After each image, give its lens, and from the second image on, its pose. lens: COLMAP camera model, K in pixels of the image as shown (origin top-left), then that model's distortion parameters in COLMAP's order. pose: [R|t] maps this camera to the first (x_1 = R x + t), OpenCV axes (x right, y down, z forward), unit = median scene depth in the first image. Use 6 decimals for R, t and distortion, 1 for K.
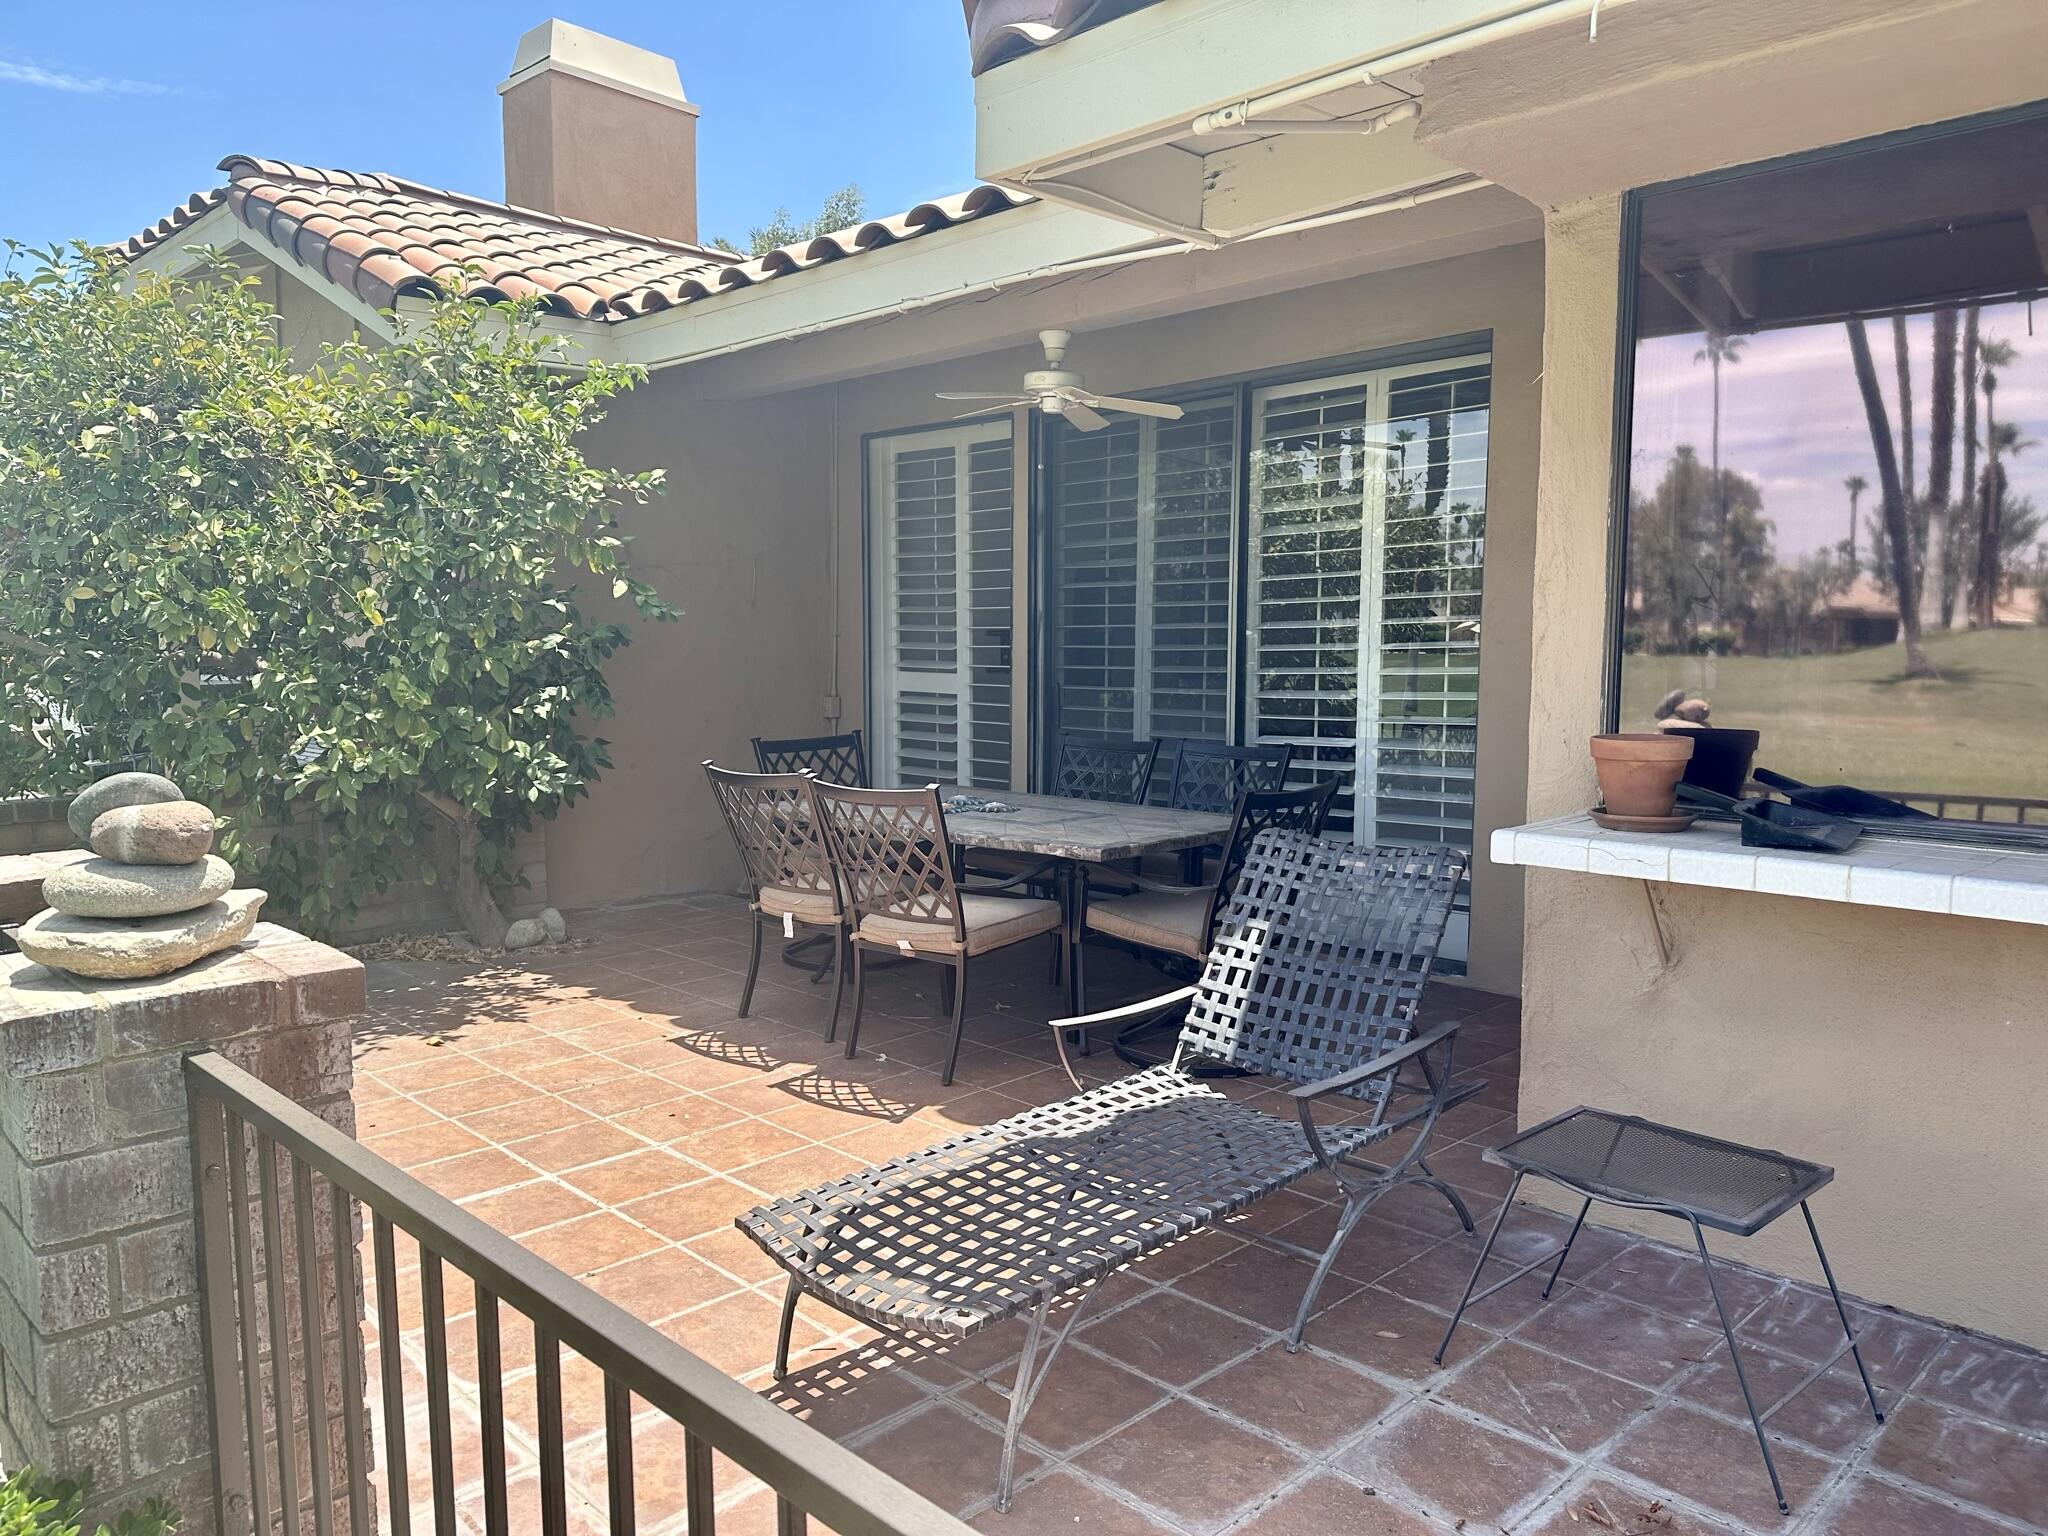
lens RADIAL K [[1437.7, 0, 1032.2], [0, 1437.7, 771.6], [0, 0, 1]] dist [0.050622, -0.009000]
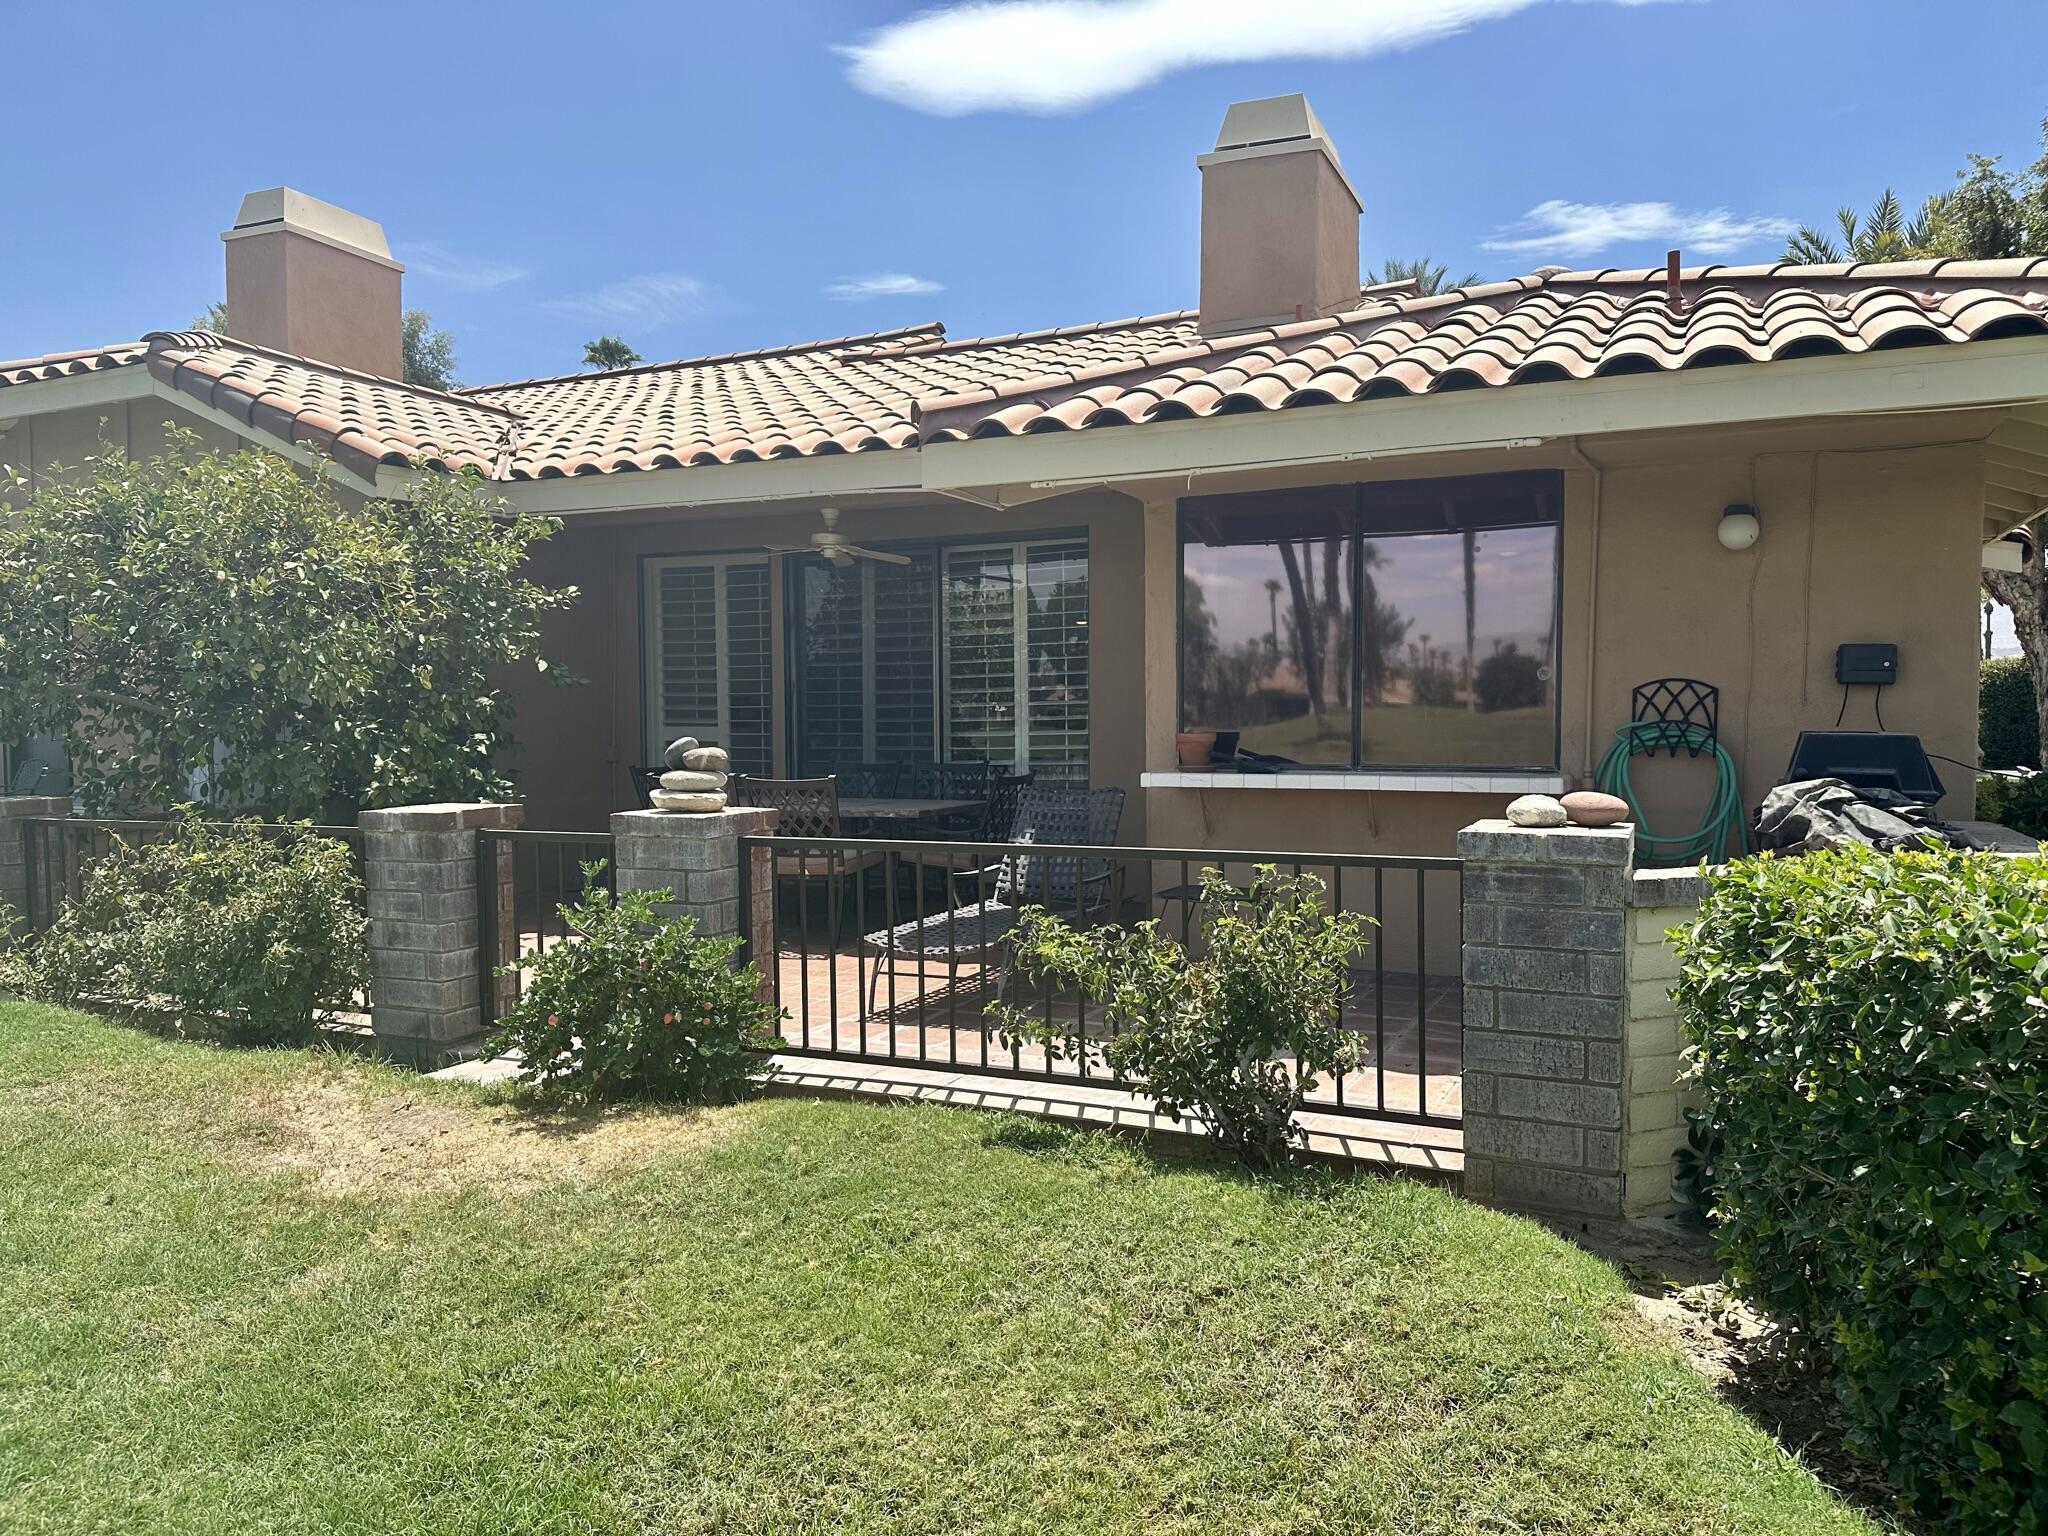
lens RADIAL K [[1437.7, 0, 1021.7], [0, 1437.7, 767.2], [0, 0, 1]] dist [0.050622, -0.009000]
pose [[0.944684, -0.015823, 0.327601, -0.223202], [0.034602, 0.998070, -0.051573, 0.051716], [-0.326153, 0.060055, 0.943407, -0.401709]]
